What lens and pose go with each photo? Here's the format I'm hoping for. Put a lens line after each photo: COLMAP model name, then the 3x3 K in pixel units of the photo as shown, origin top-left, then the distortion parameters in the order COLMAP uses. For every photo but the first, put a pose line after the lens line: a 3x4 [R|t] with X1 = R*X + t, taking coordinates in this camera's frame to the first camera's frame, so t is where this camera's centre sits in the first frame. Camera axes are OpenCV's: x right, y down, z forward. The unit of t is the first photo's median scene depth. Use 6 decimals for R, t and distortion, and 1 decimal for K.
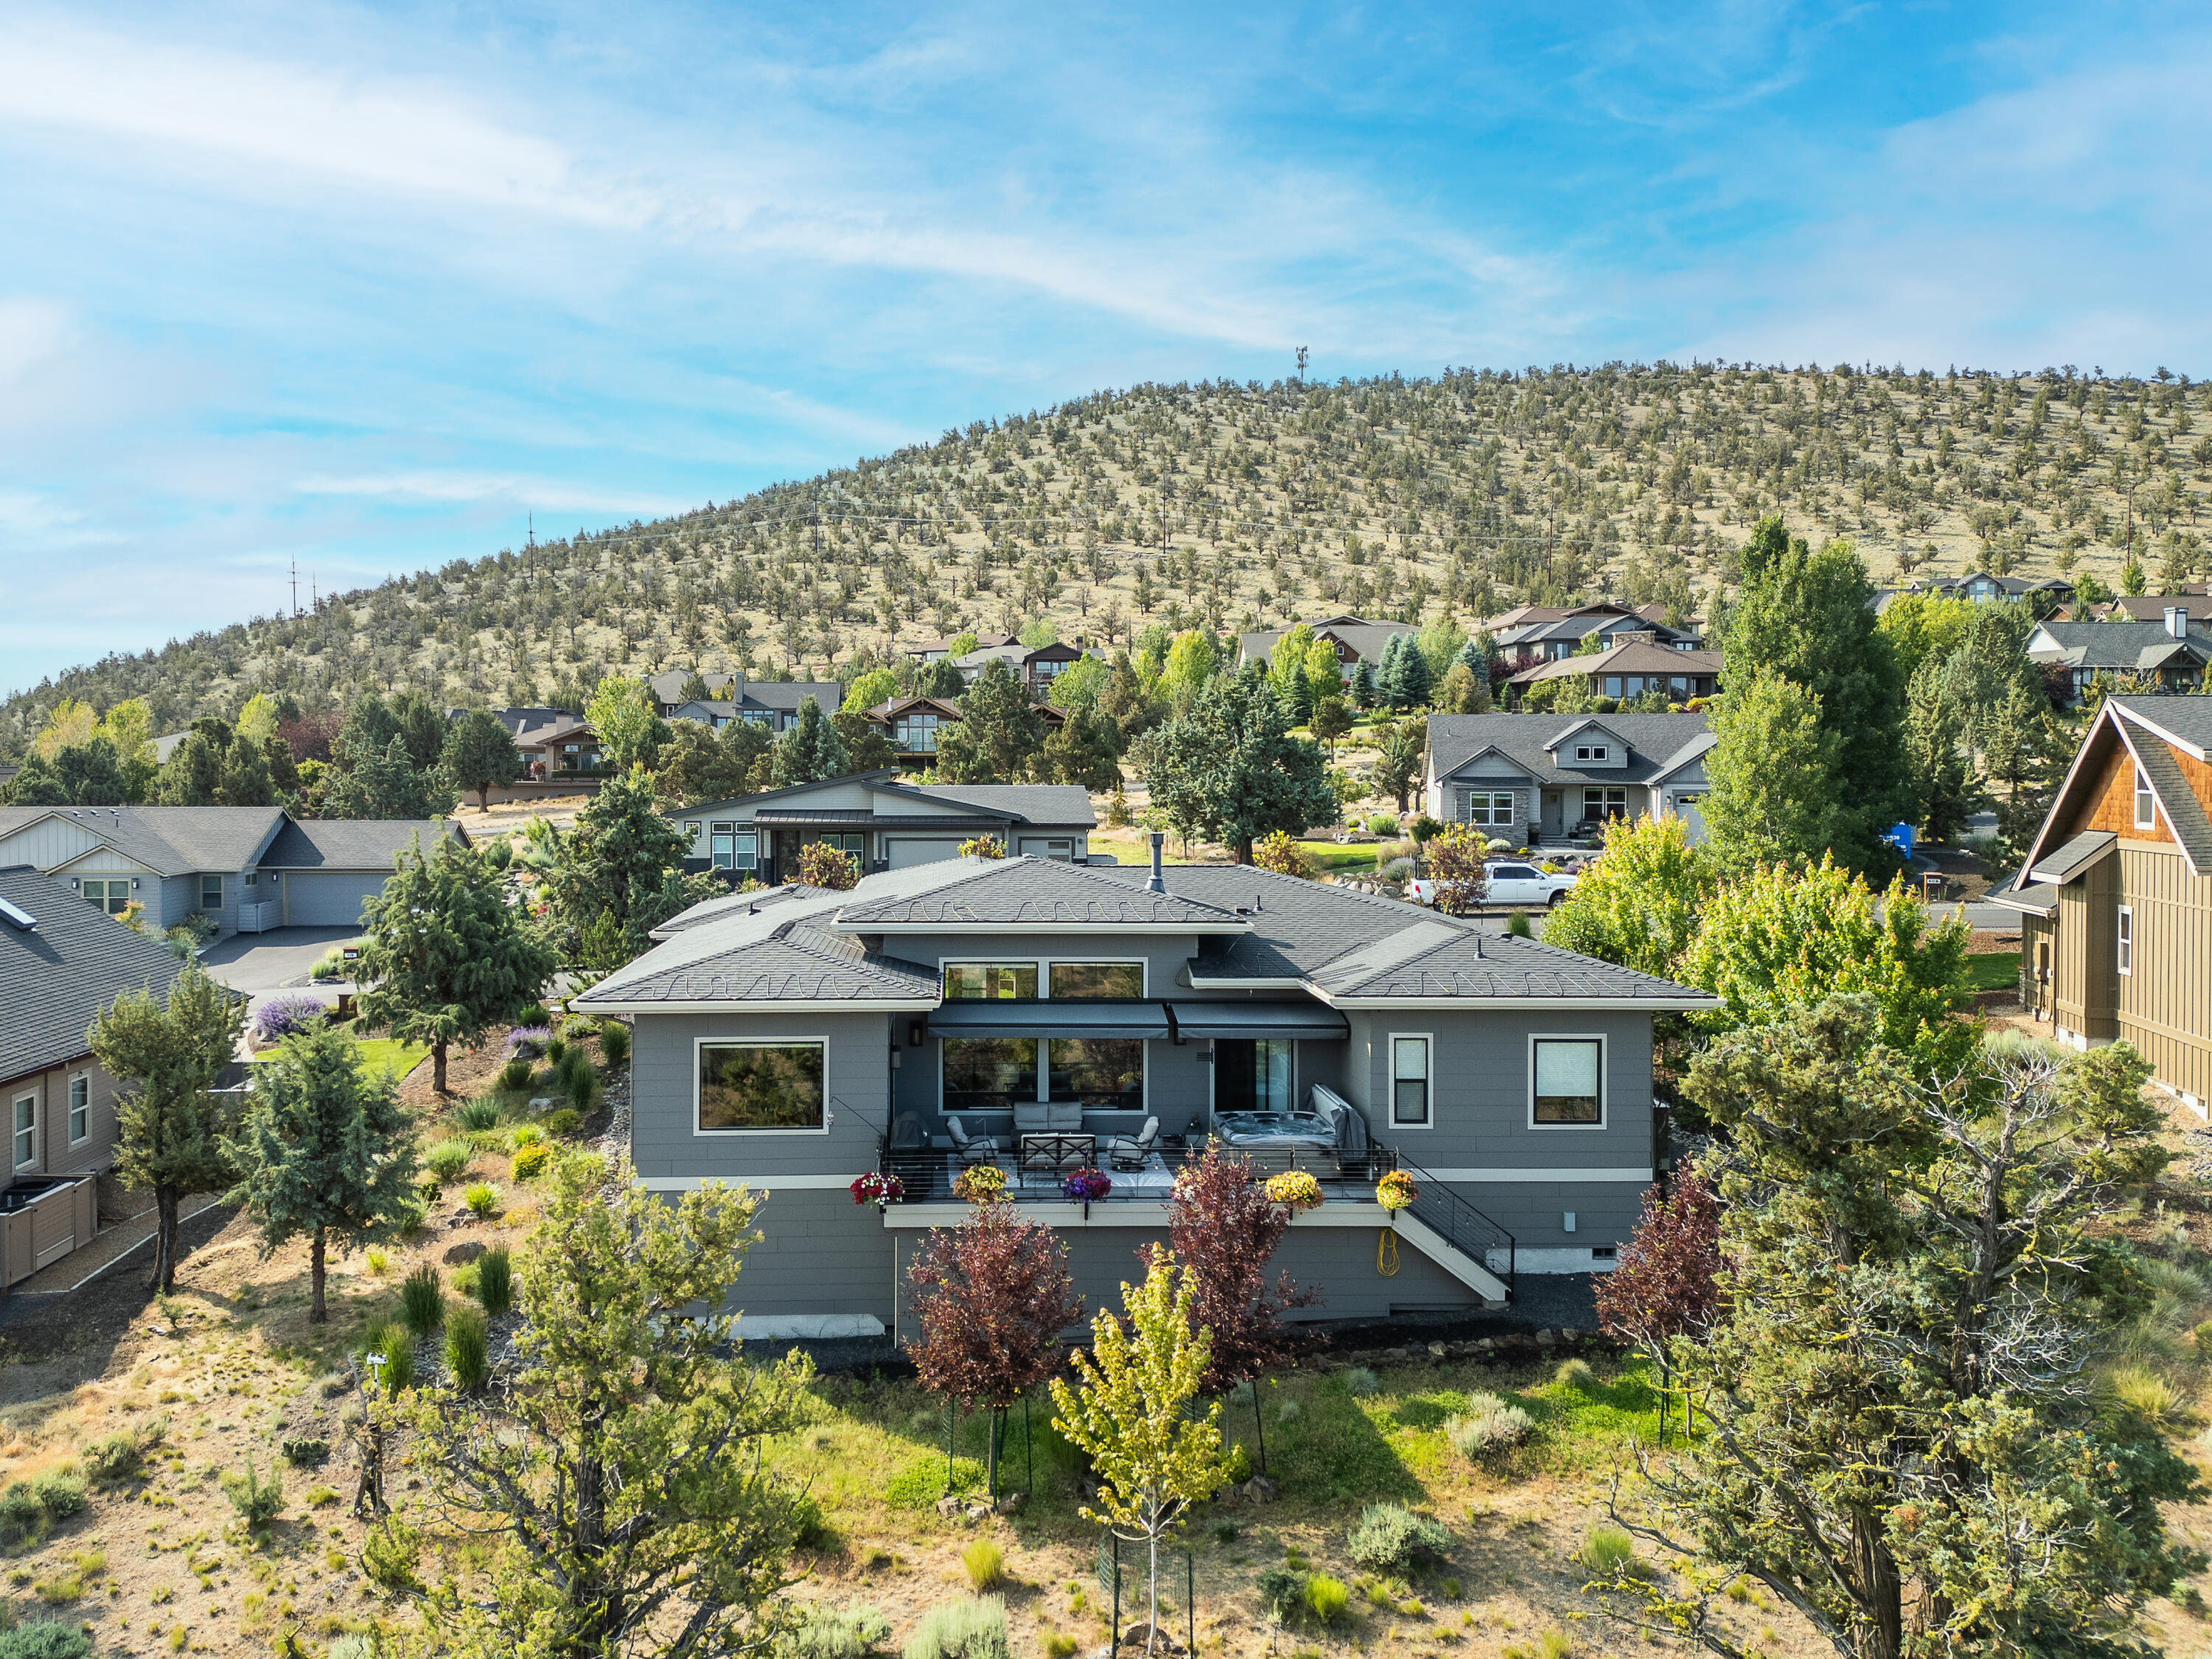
lens RADIAL K [[1982.6, 0, 1106.0], [0, 1982.6, 829.5], [0, 0, 1]] dist [0.172227, -0.295334]
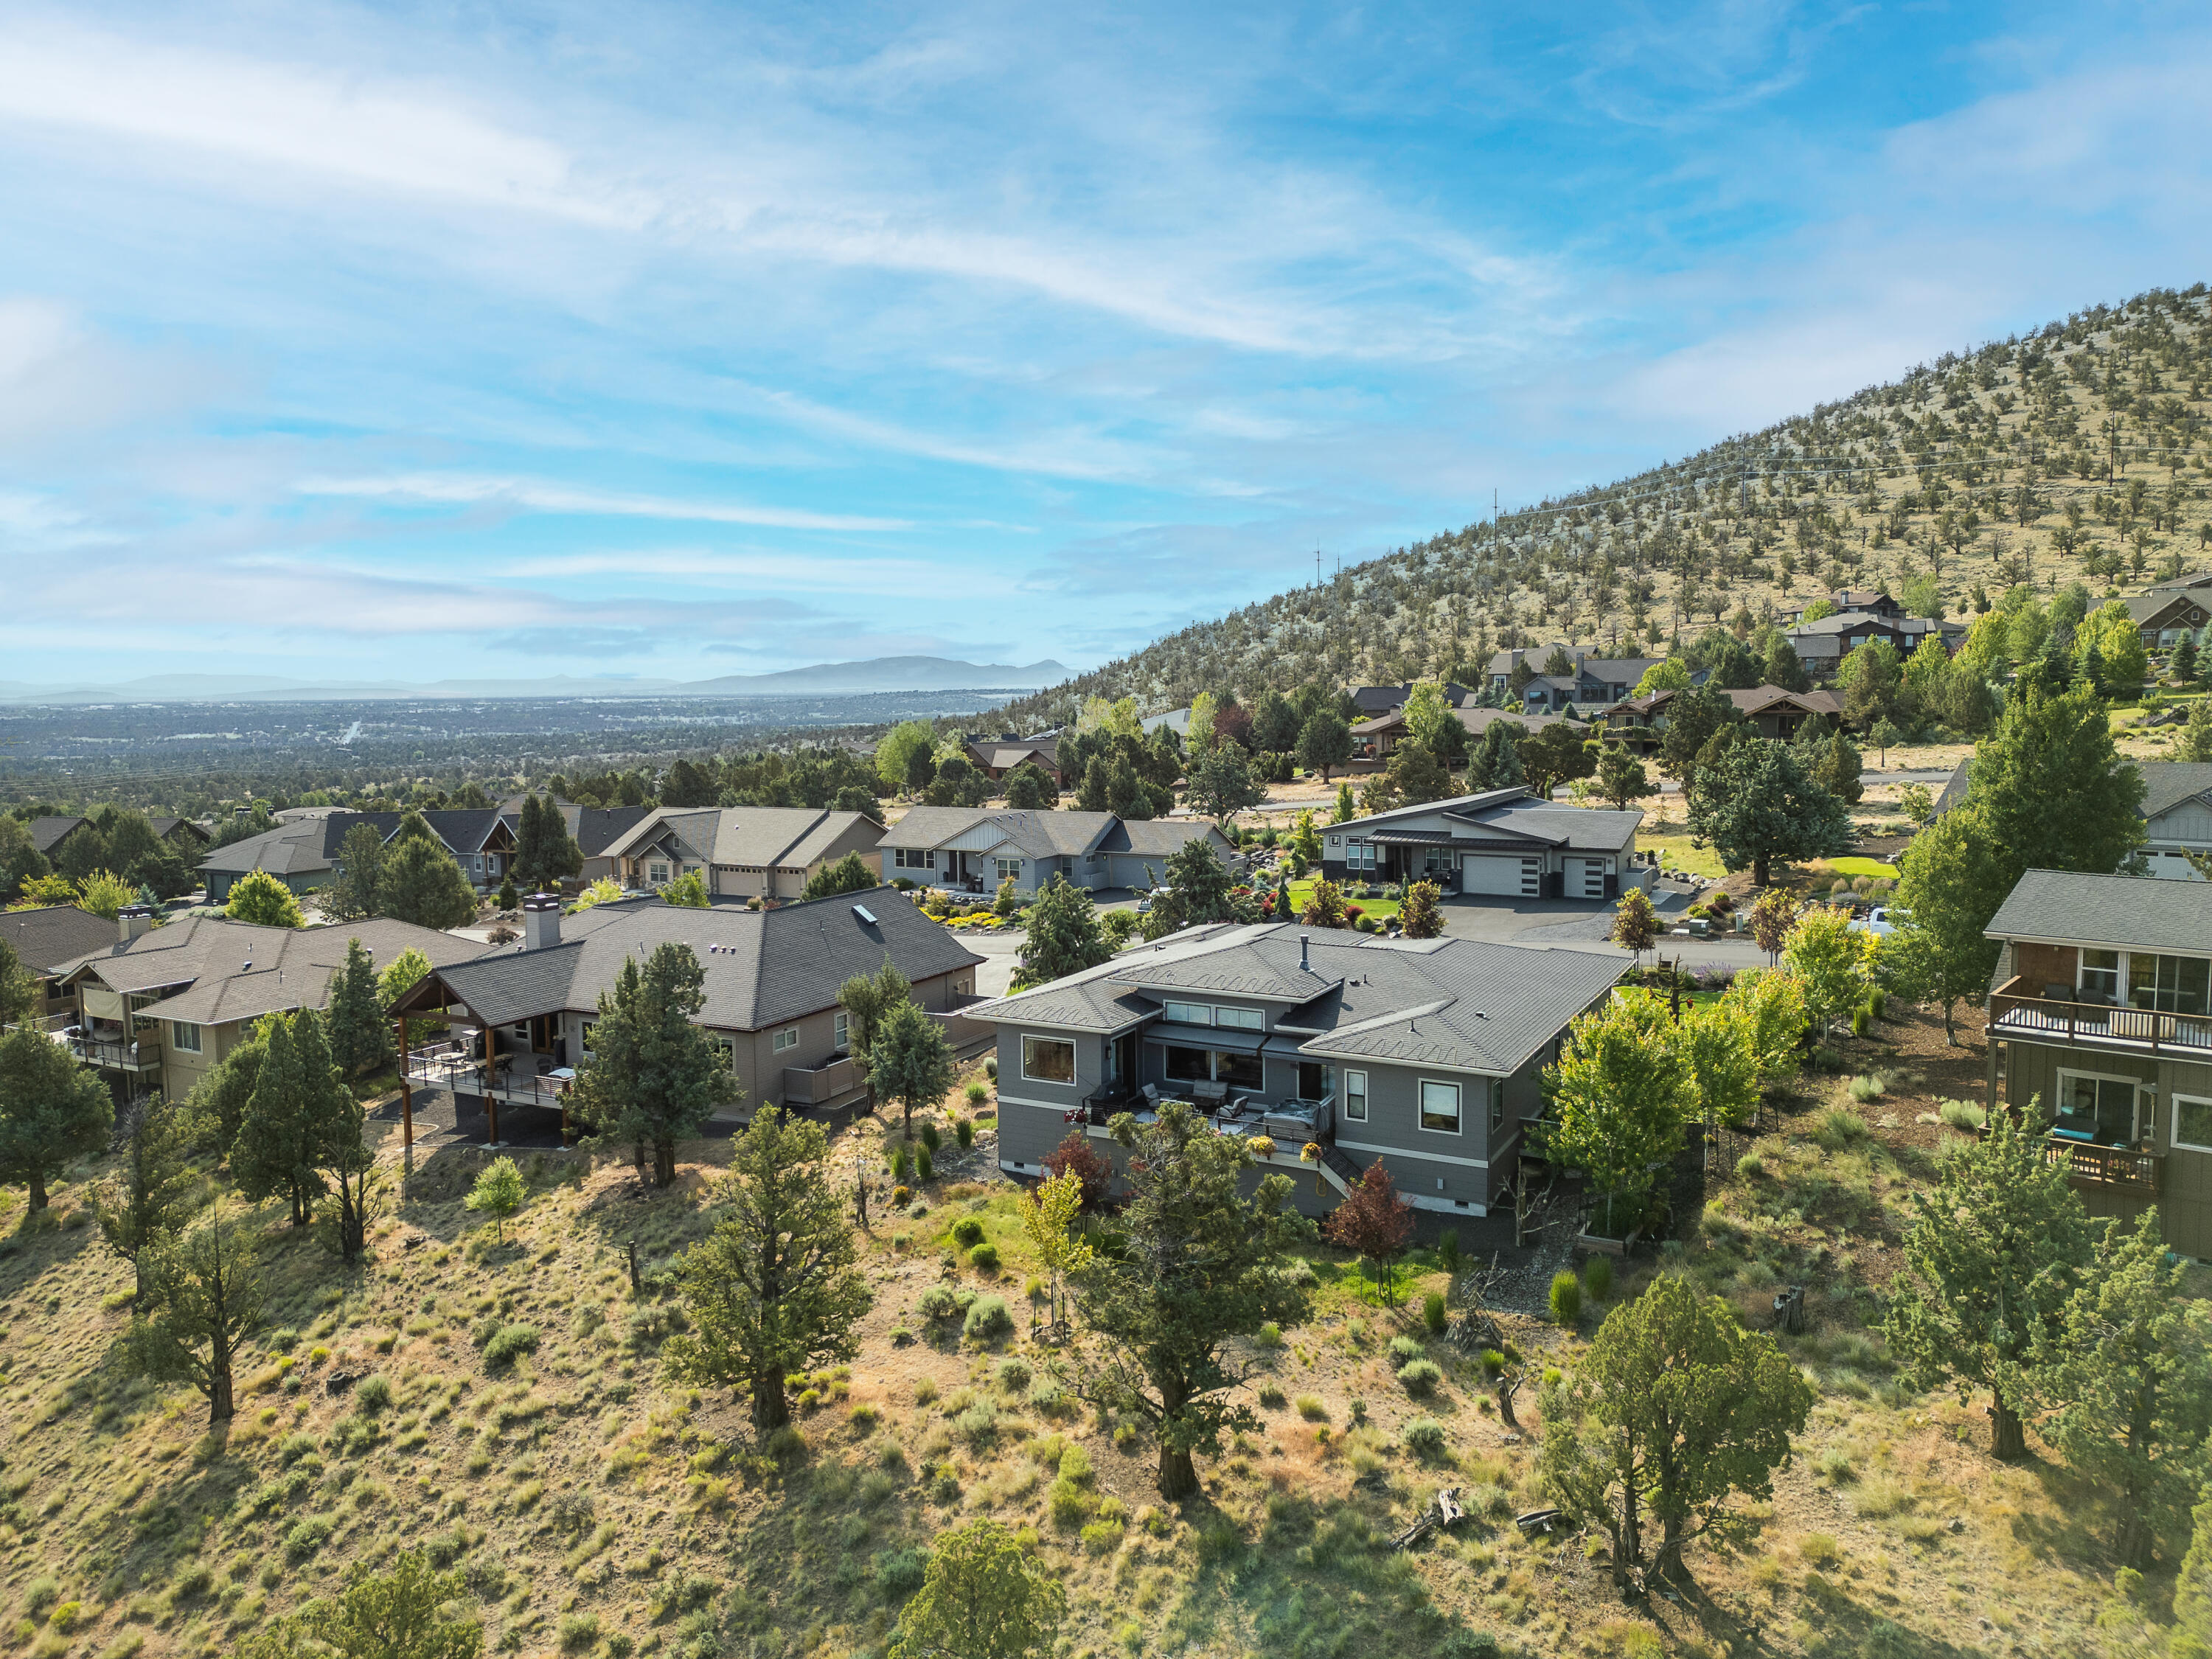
lens RADIAL K [[1982.6, 0, 1106.0], [0, 1982.6, 829.5], [0, 0, 1]] dist [0.172227, -0.295334]
pose [[0.824602, 0.050560, -0.563450, 0.202185], [-0.002317, 0.996292, 0.086008, -0.056683], [0.565709, -0.069617, 0.821661, -0.127822]]
